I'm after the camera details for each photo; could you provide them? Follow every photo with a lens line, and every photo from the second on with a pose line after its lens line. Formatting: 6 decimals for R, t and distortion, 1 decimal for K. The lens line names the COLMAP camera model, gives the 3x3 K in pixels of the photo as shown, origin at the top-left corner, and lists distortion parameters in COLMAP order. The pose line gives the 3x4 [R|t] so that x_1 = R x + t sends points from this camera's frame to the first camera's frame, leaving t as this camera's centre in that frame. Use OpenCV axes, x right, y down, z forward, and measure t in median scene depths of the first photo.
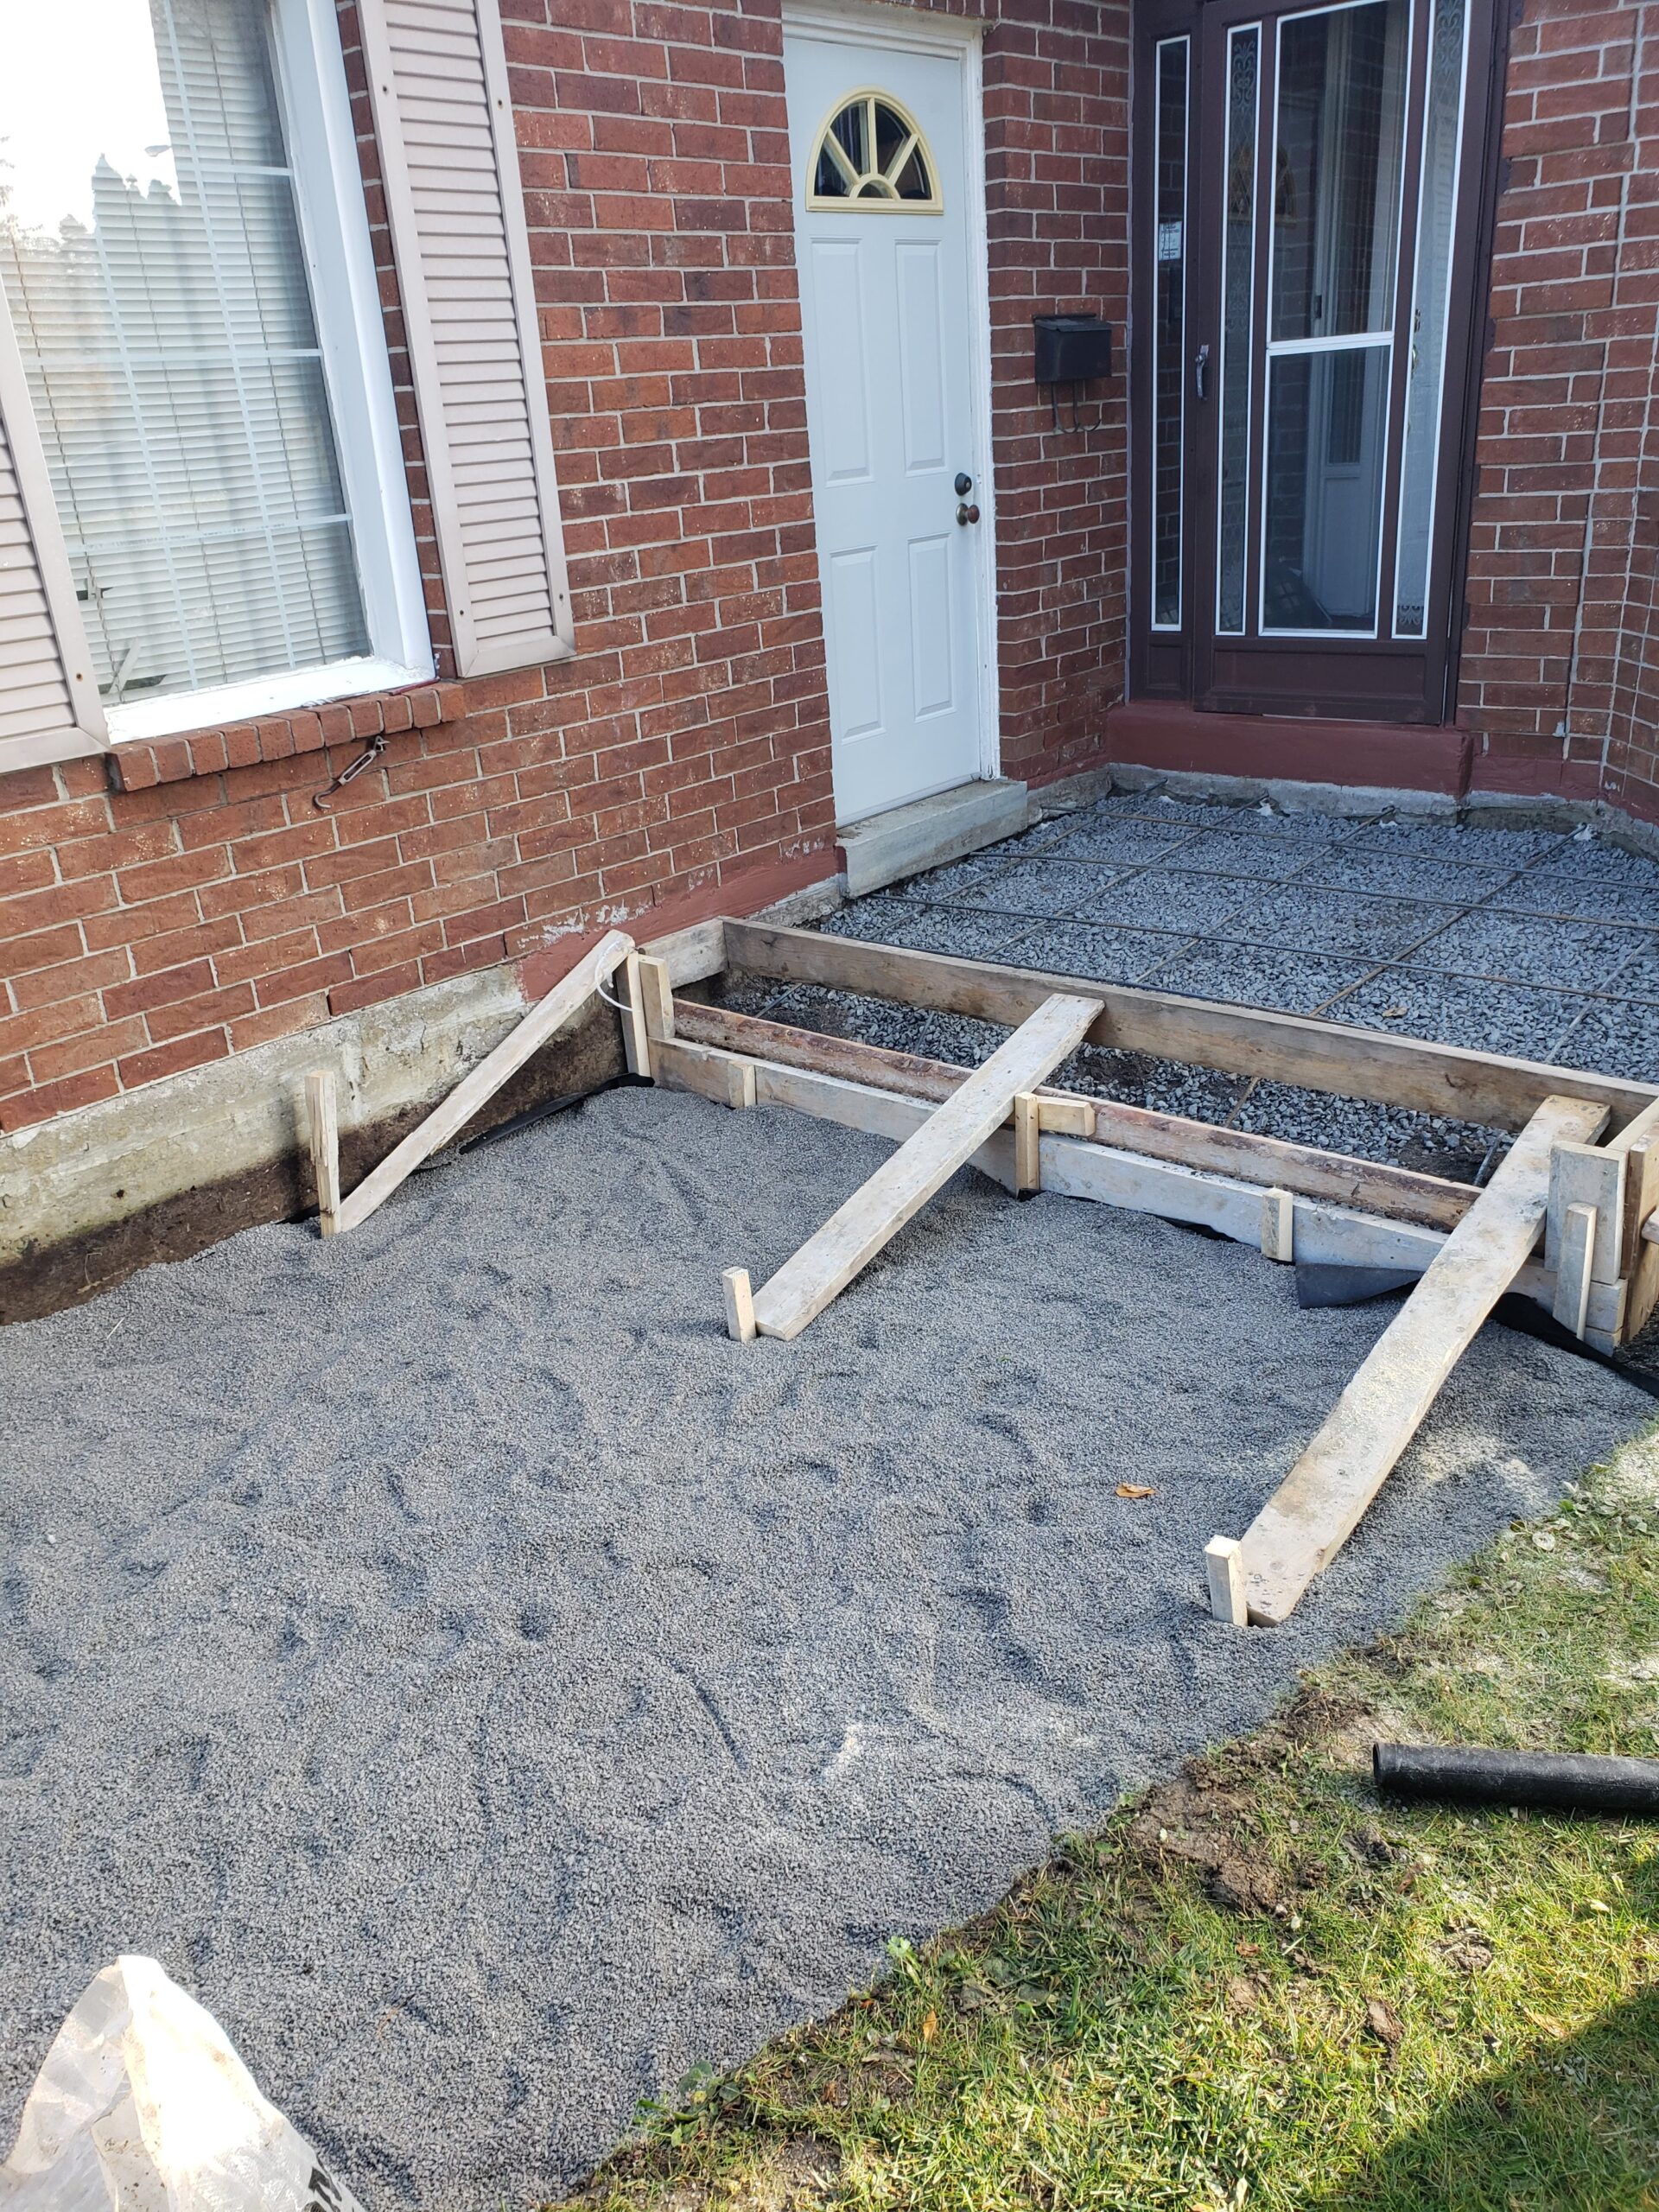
lens RADIAL K [[1738.4, 0, 846.3], [0, 1738.4, 1112.8], [0, 0, 1]] dist [-0.024706, 0.084200]
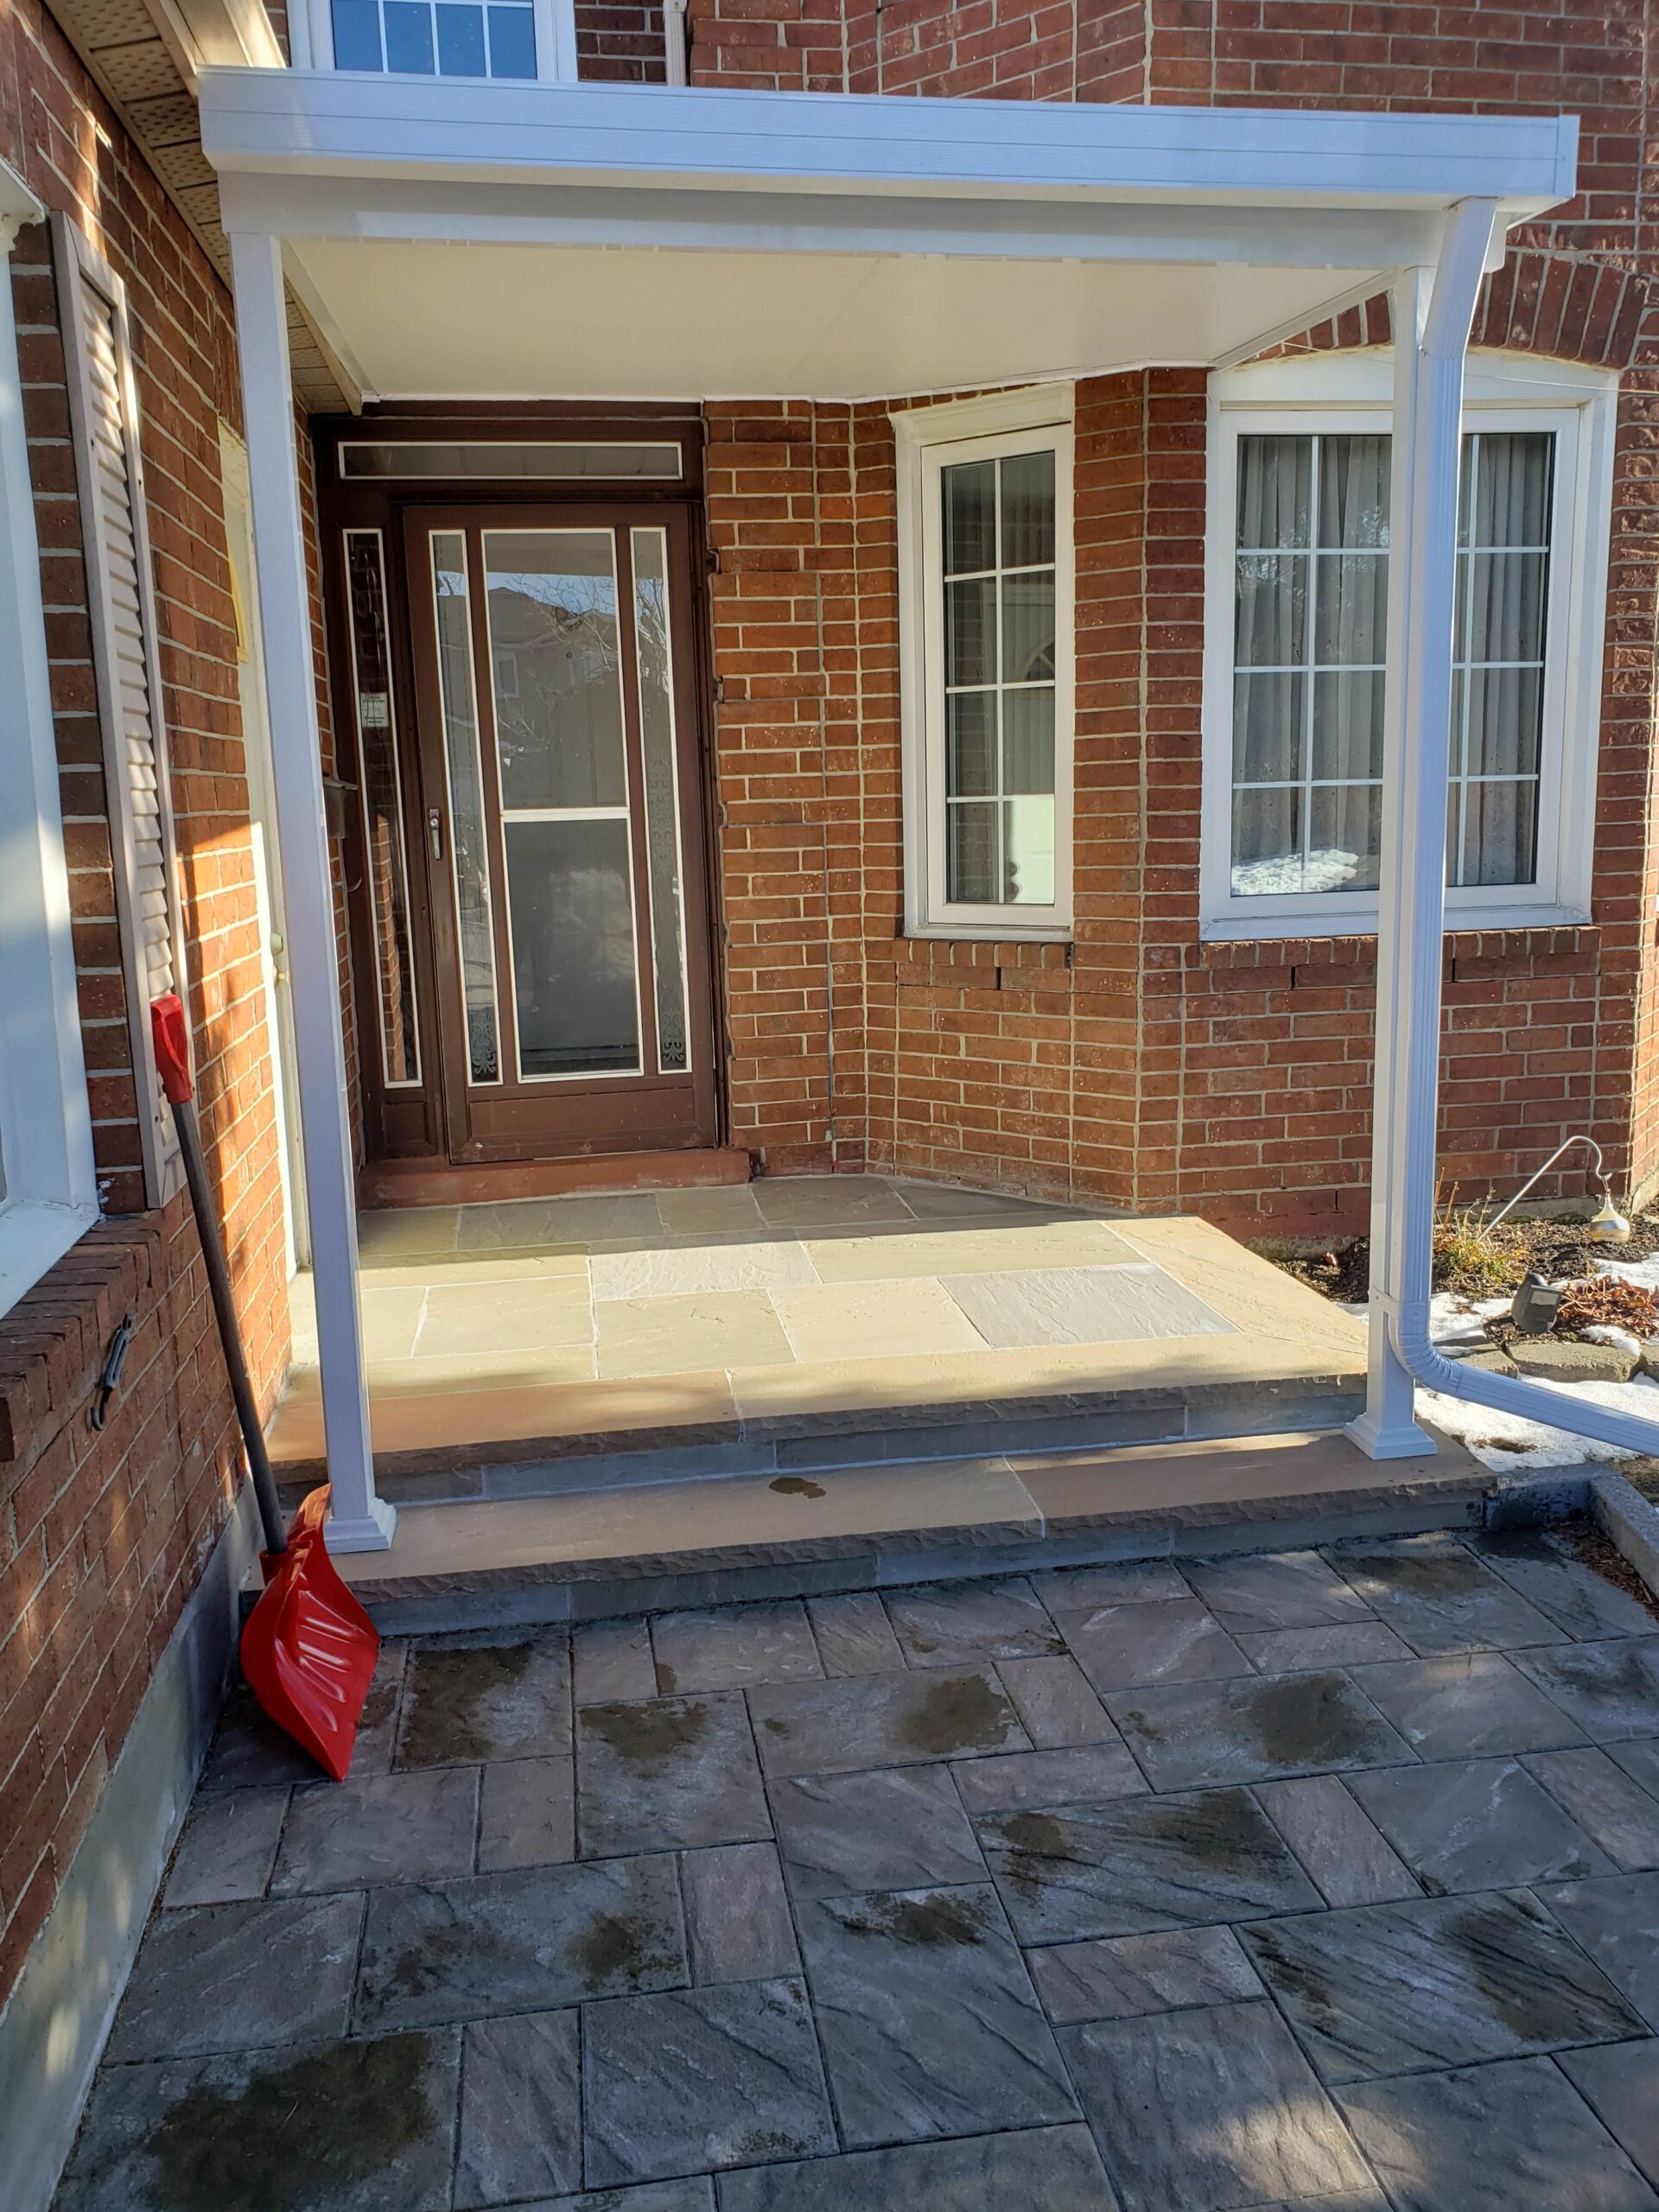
lens RADIAL K [[1717.3, 0, 803.9], [0, 1717.3, 1096.7], [0, 0, 1]] dist [0.059522, -0.103690]
pose [[0.656526, -0.085636, 0.749426, -0.450098], [0.278378, 0.950907, -0.135211, -0.102429], [-0.701056, 0.297393, 0.648135, 0.285202]]
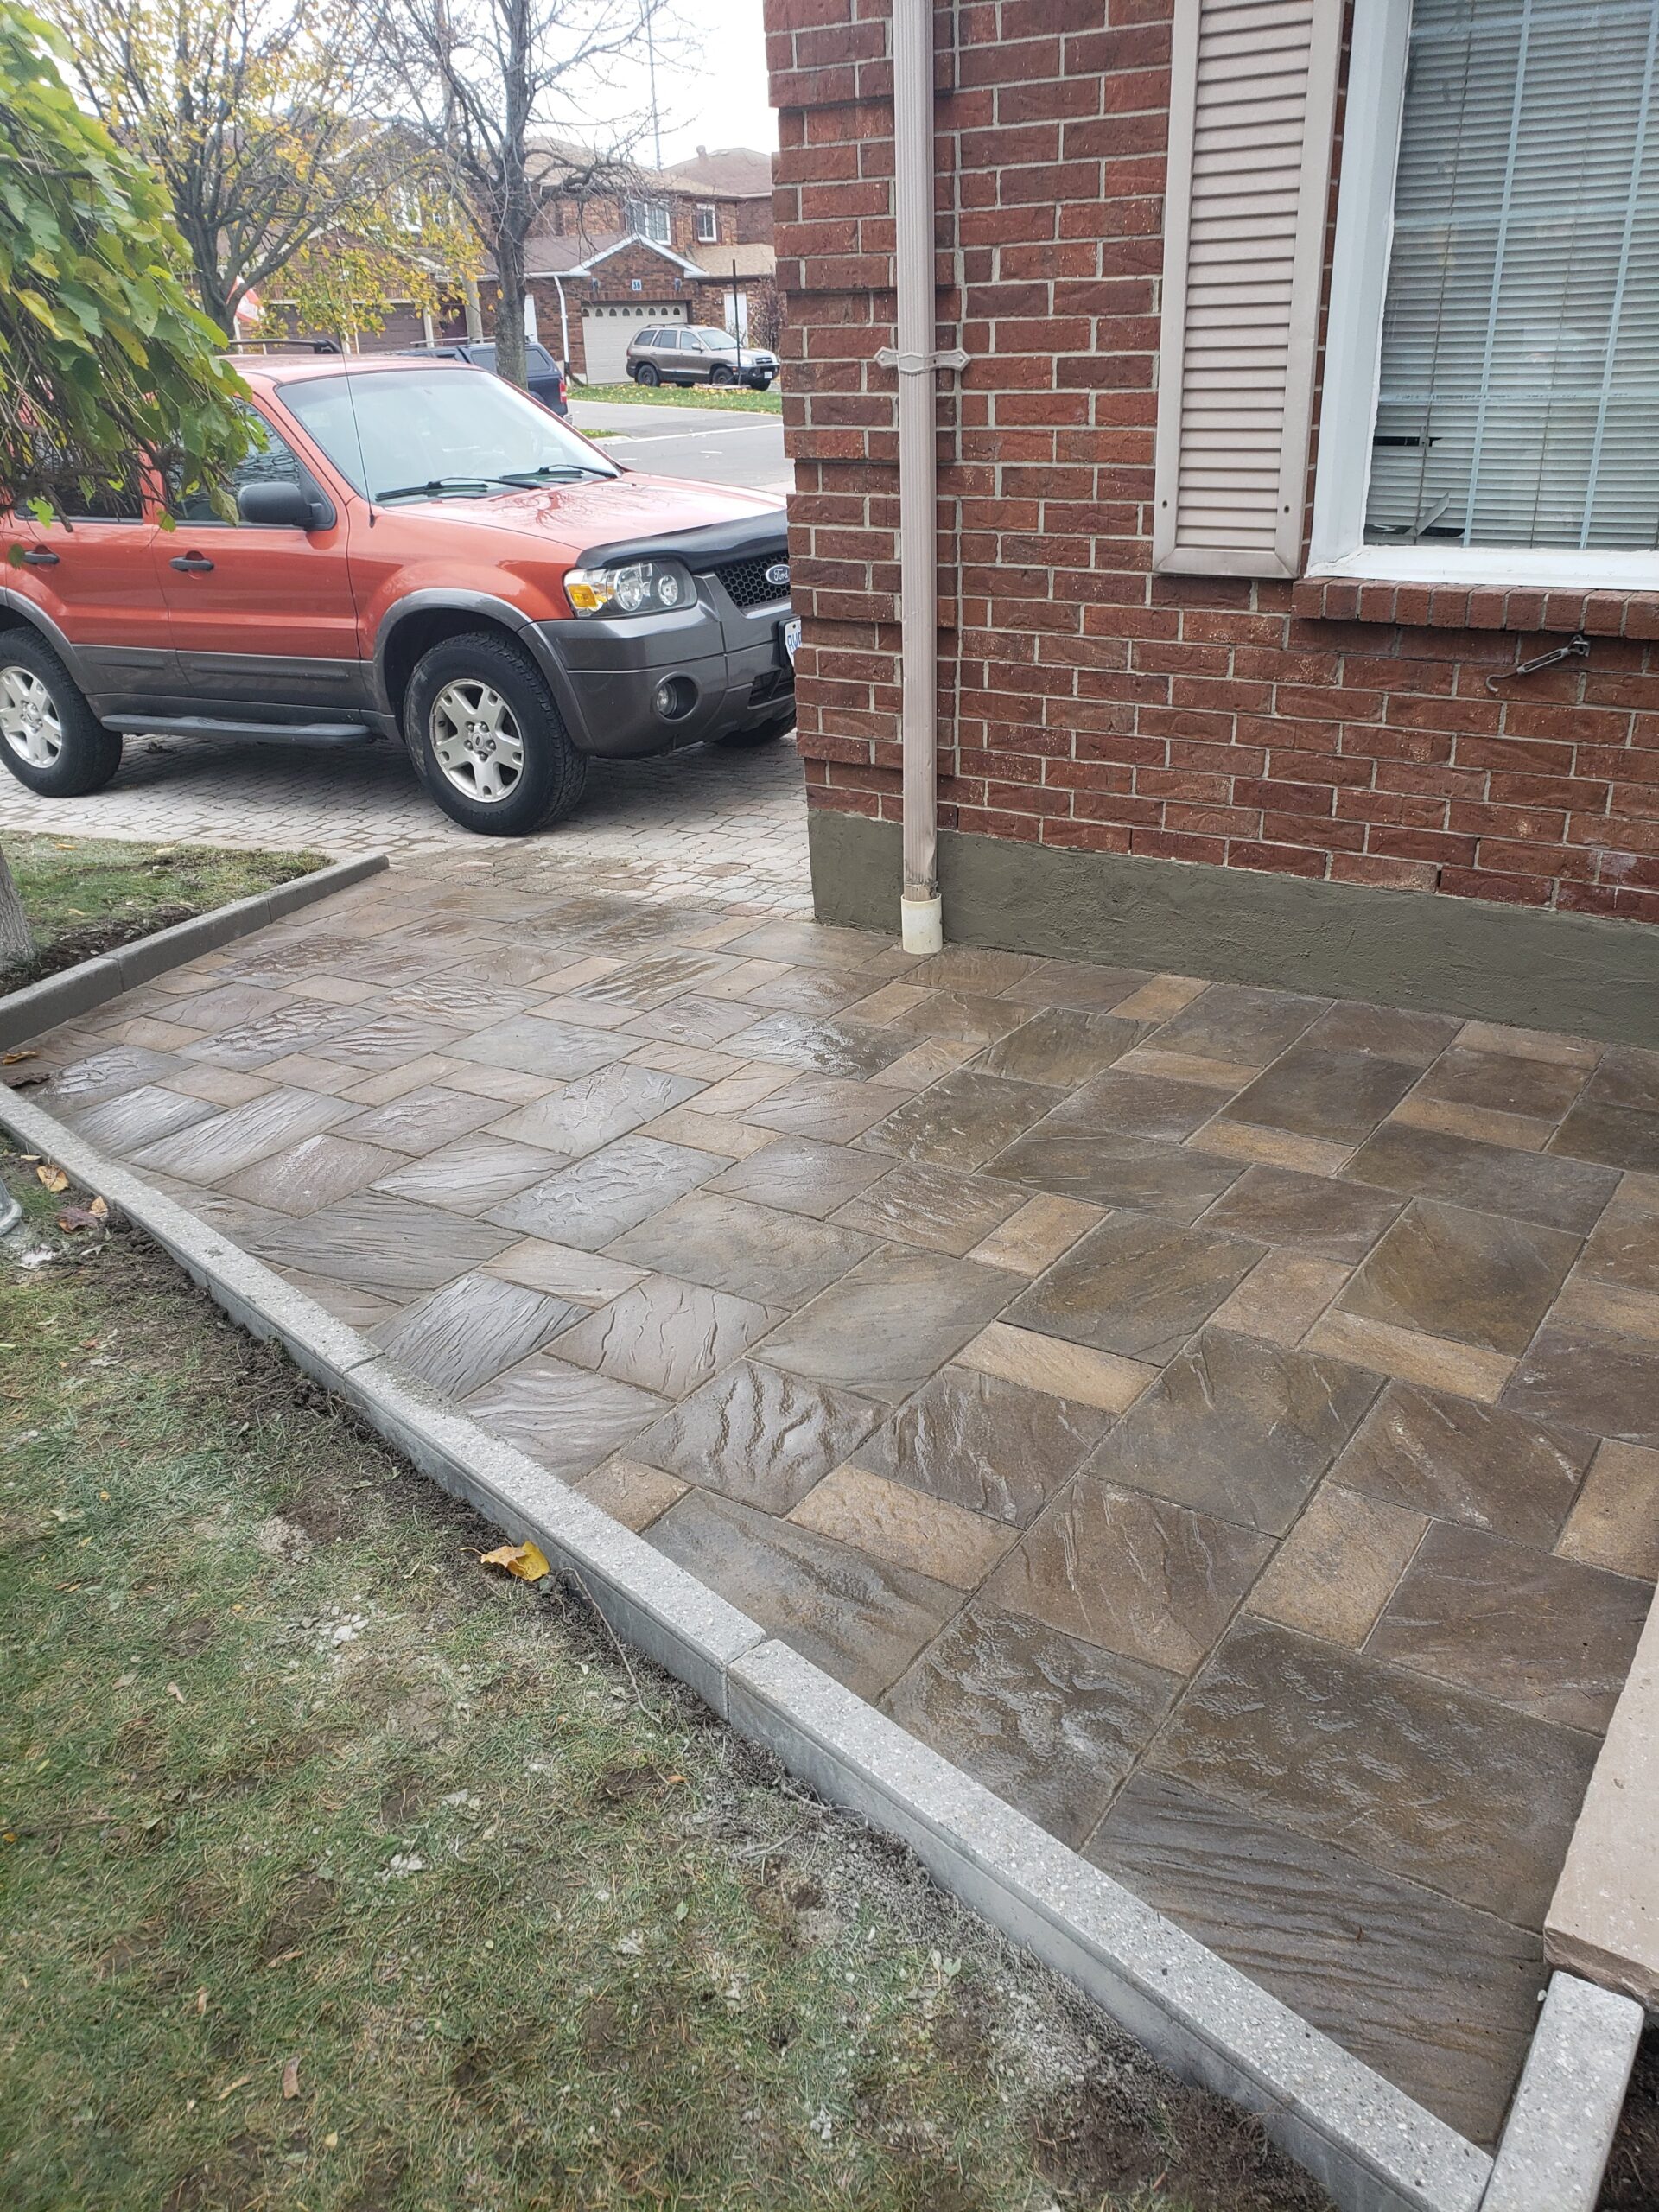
lens RADIAL K [[1717.3, 0, 803.9], [0, 1717.3, 1096.7], [0, 0, 1]] dist [0.059522, -0.103690]
pose [[0.093436, 0.458158, -0.883946, 0.473693], [-0.359696, 0.843399, 0.399121, -0.174489], [0.928380, 0.280659, 0.243601, 0.350824]]
